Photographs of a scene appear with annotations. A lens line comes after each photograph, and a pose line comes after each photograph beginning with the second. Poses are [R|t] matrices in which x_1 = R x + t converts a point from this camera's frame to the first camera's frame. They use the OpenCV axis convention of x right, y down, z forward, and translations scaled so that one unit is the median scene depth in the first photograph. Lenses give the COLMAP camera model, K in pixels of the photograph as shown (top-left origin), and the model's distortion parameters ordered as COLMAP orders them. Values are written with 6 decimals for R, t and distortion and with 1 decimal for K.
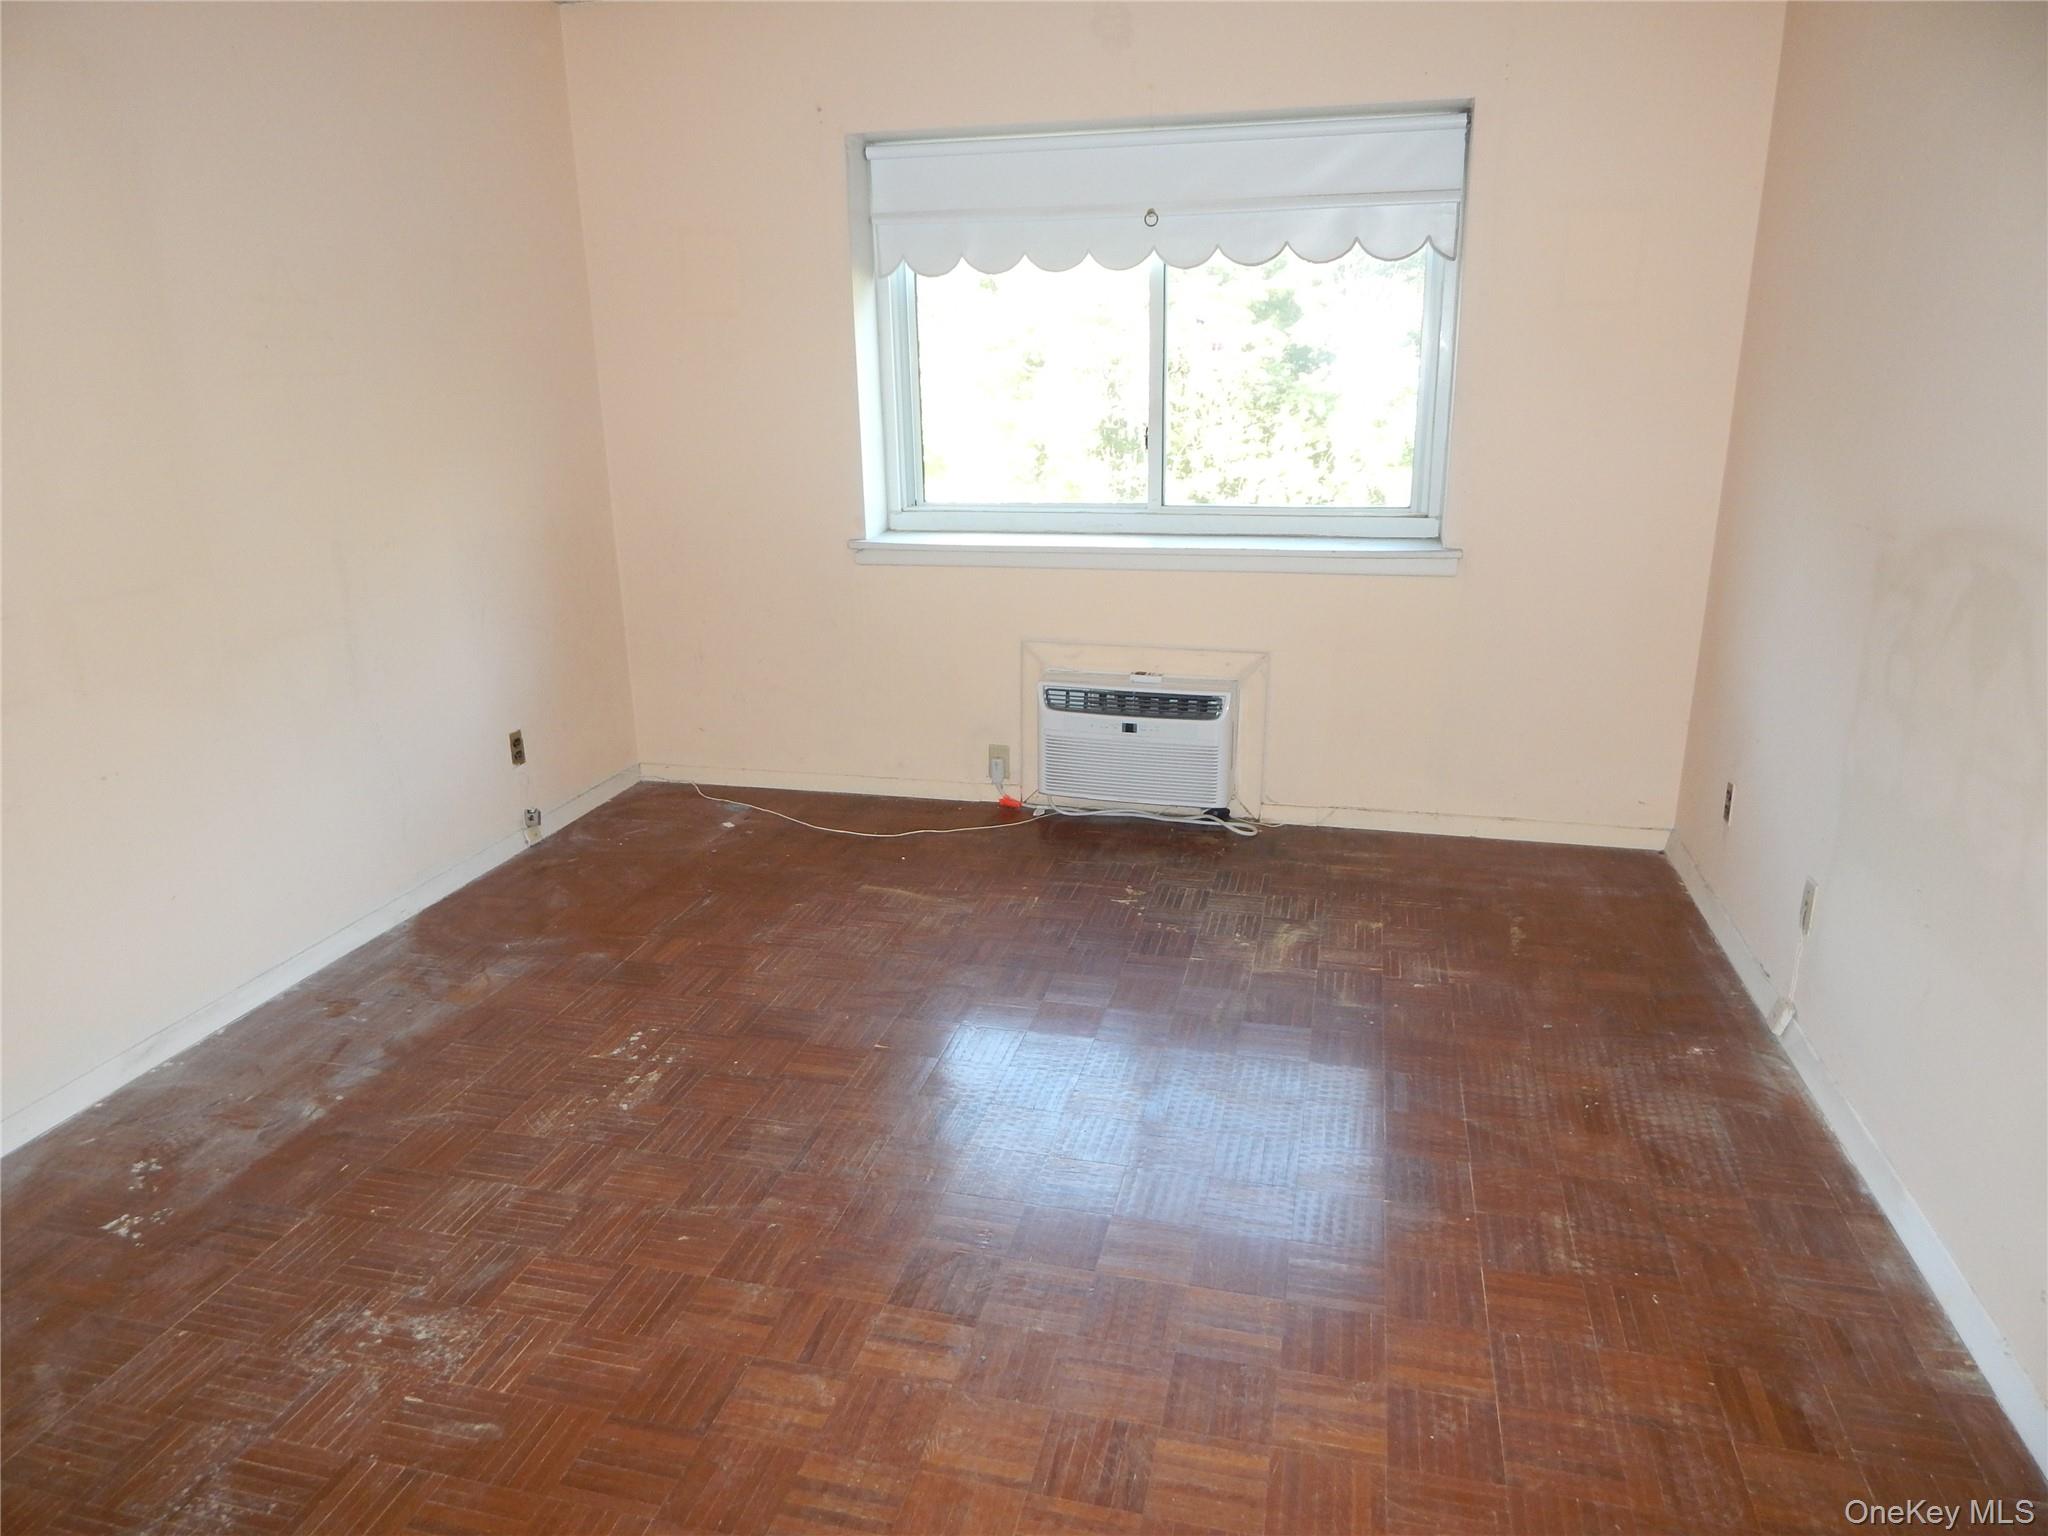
lens RADIAL K [[1352.7, 0, 1024.0], [0, 1352.7, 768.0], [0, 0, 1]] dist [0.005670, -0.001494]
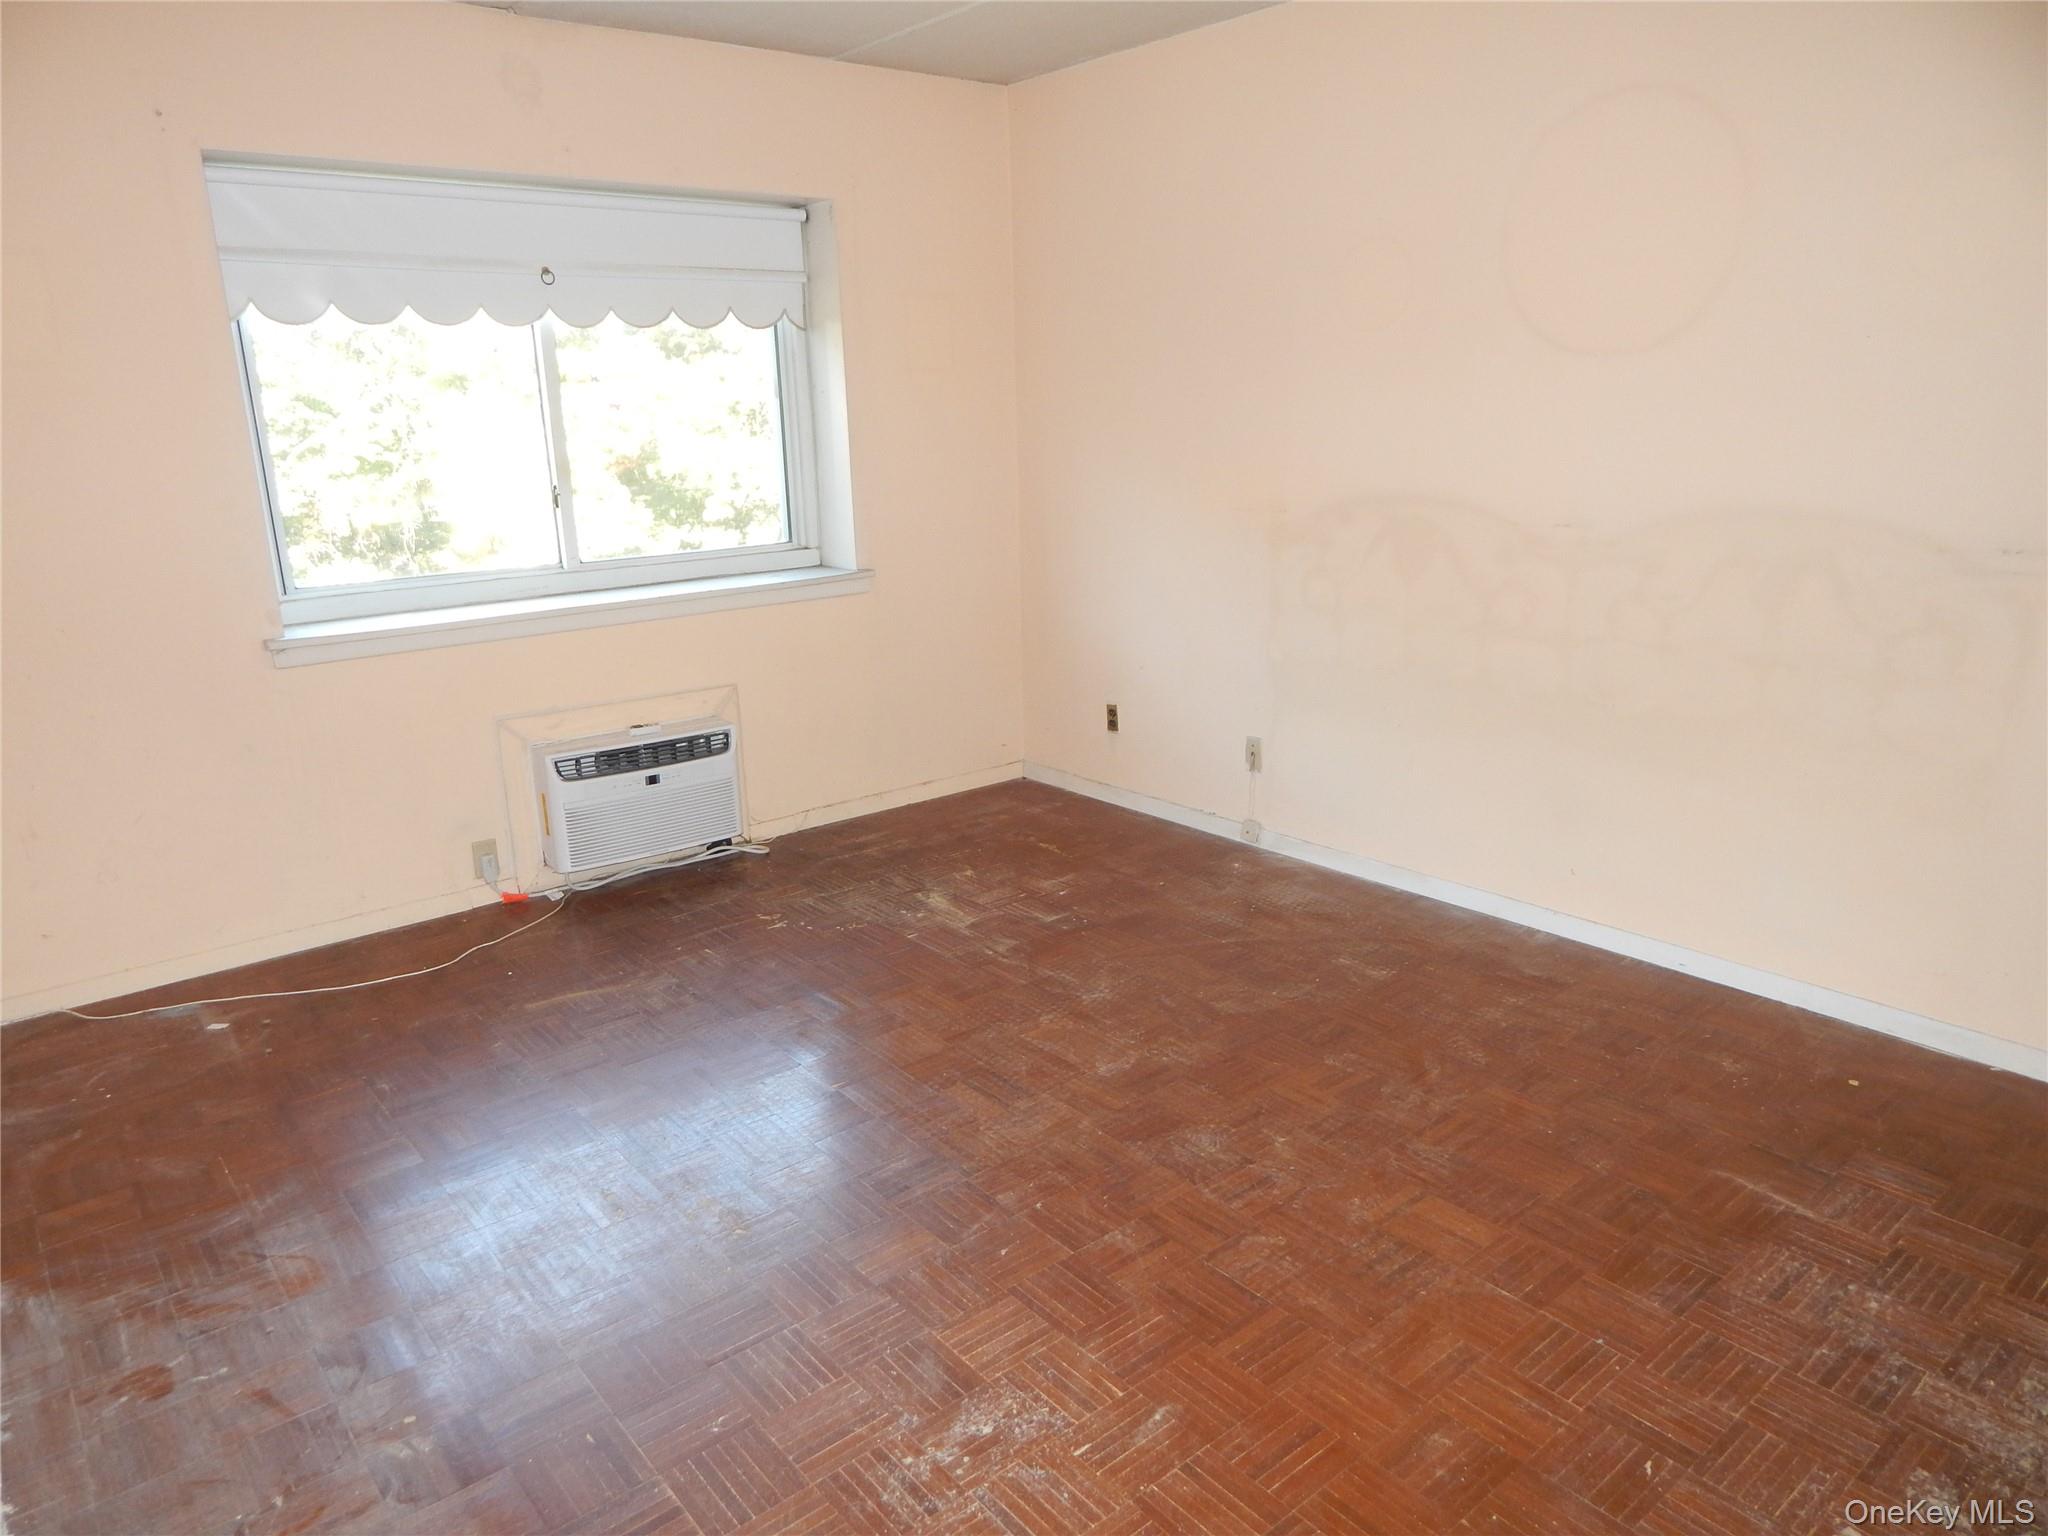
lens RADIAL K [[1344.6, 0, 1024.0], [0, 1344.6, 768.0], [0, 0, 1]] dist [-0.002595, -0.001636]
pose [[0.594869, -0.212292, 0.775283, -0.530797], [0.251059, 0.965313, 0.071692, -0.040577], [-0.763610, 0.151994, 0.627533, 0.167387]]
